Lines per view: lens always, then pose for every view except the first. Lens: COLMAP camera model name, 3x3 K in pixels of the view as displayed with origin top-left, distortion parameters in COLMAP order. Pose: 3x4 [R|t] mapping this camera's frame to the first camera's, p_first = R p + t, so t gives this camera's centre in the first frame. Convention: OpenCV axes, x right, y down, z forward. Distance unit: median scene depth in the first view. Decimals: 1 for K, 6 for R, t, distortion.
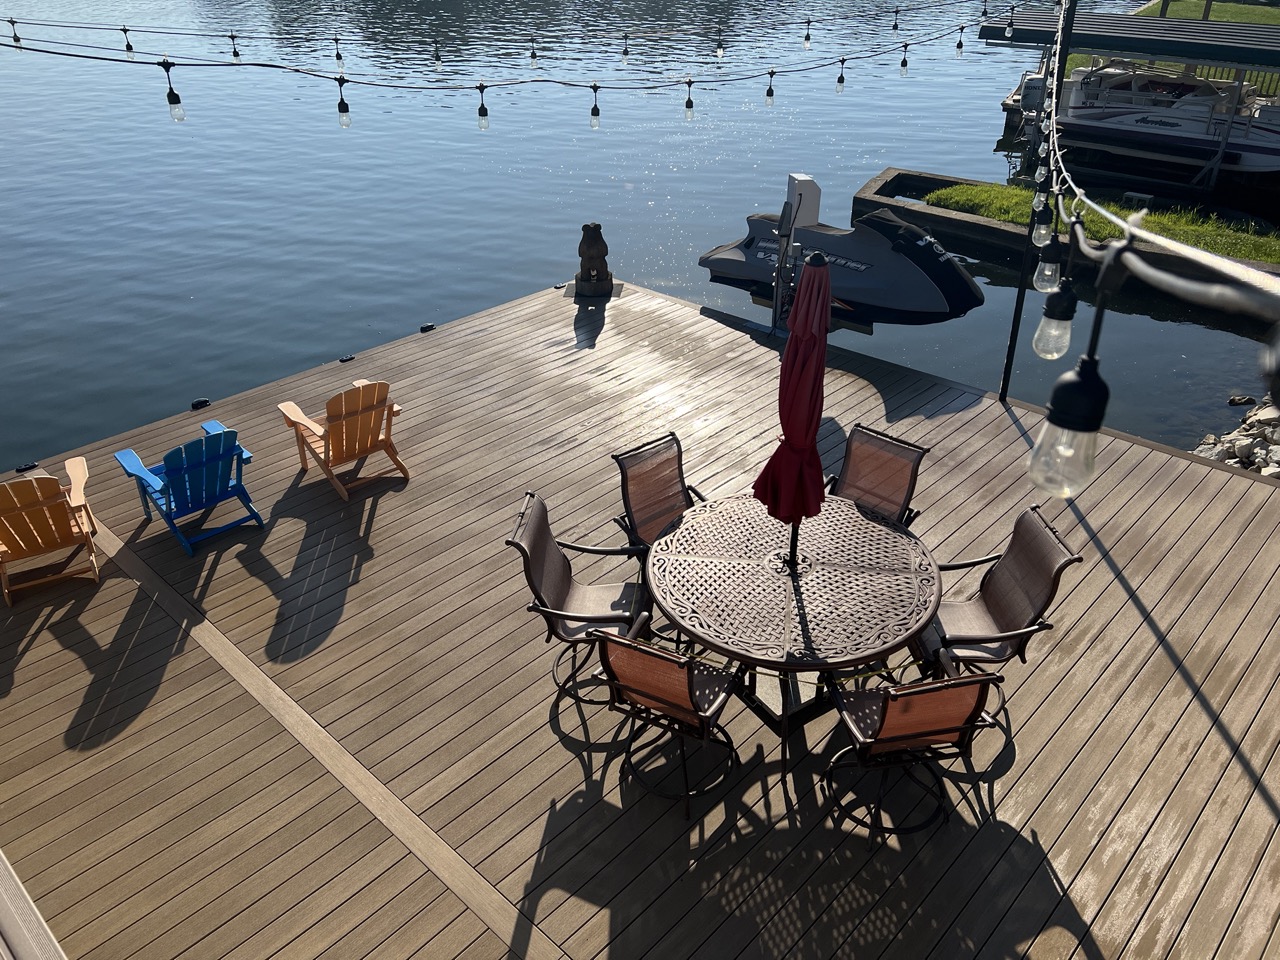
lens RADIAL K [[972.5, 0, 640.0], [0, 972.5, 480.0], [0, 0, 1]] dist [0.072364, -0.080691]
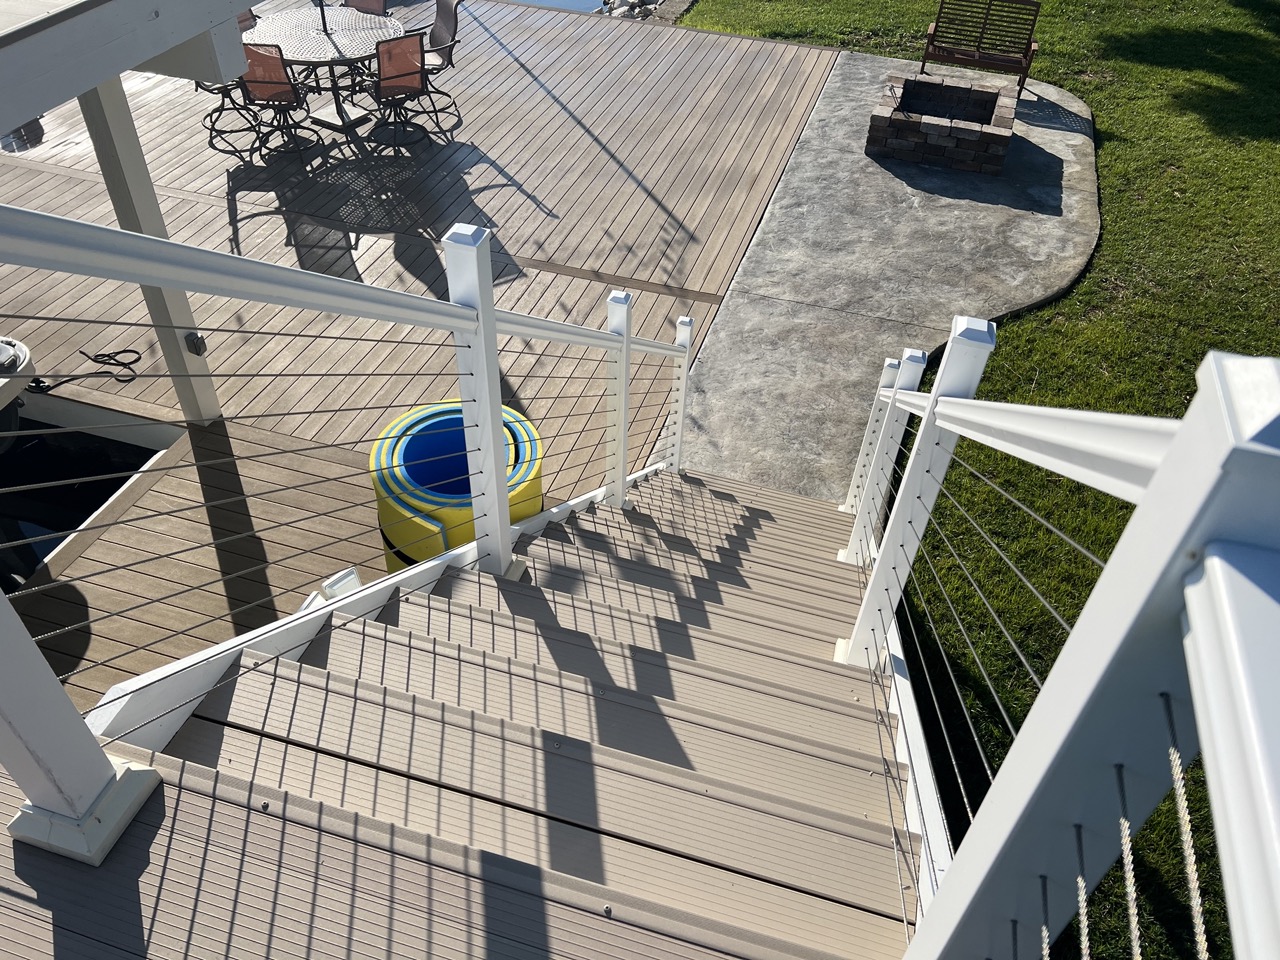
lens RADIAL K [[971.8, 0, 640.9], [0, 971.8, 475.2], [0, 0, 1]] dist [0.085622, -0.090346]
pose [[0.894489, -0.259751, 0.363894, -0.215492], [0.177440, 0.953321, 0.244325, 0.553443], [-0.410371, -0.153977, 0.898825, -1.089404]]
